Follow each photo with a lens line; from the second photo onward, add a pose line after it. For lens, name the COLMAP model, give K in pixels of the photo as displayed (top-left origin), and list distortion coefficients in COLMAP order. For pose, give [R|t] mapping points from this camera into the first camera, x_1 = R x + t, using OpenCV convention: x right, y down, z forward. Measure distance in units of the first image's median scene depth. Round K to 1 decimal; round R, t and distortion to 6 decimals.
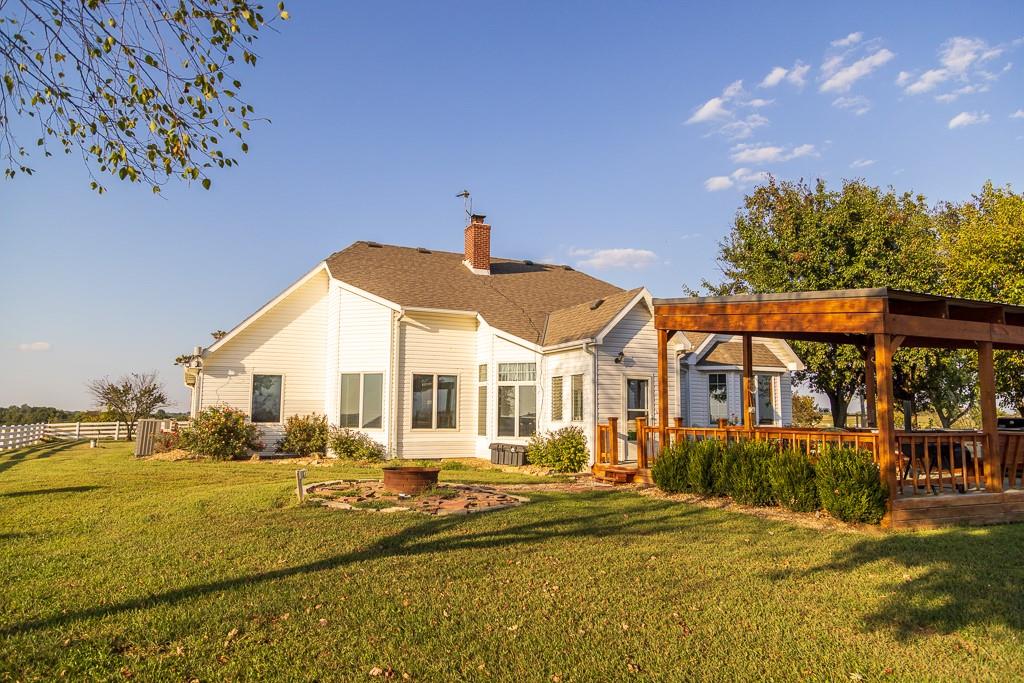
lens RADIAL K [[694.1, 0, 511.5], [0, 694.1, 341.2], [0, 0, 1]] dist [0.010858, 0.002799]
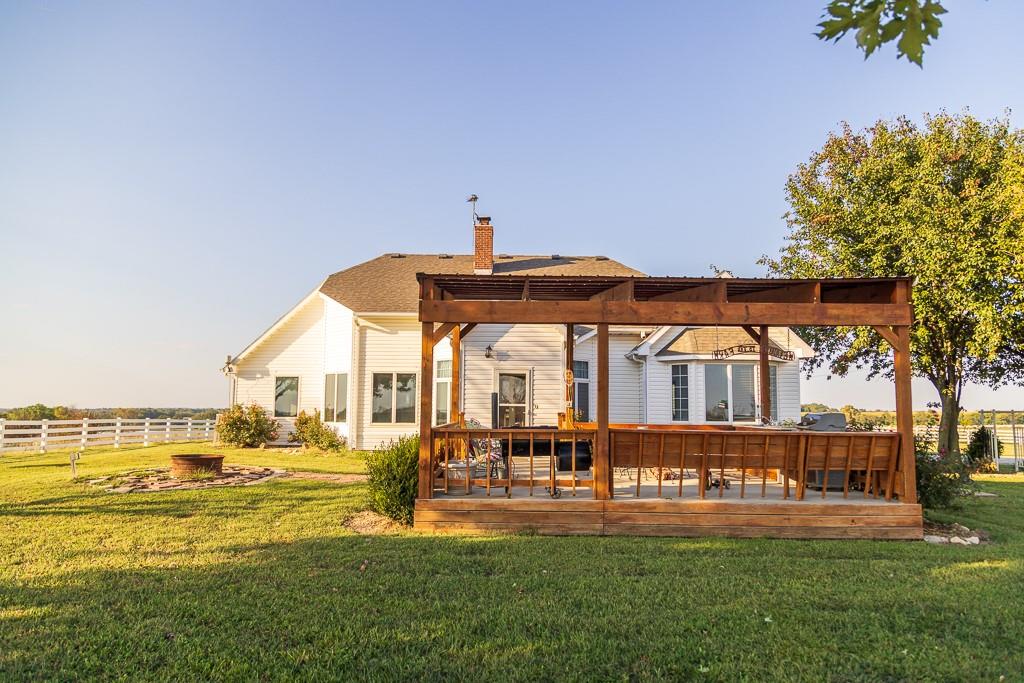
lens RADIAL K [[694.1, 0, 511.5], [0, 694.1, 342.0], [0, 0, 1]] dist [0.010858, 0.002799]
pose [[0.896265, -0.044619, -0.441270, 0.534191], [0.046813, 0.998886, -0.005920, 0.014487], [0.441042, -0.015351, 0.897355, 0.110360]]
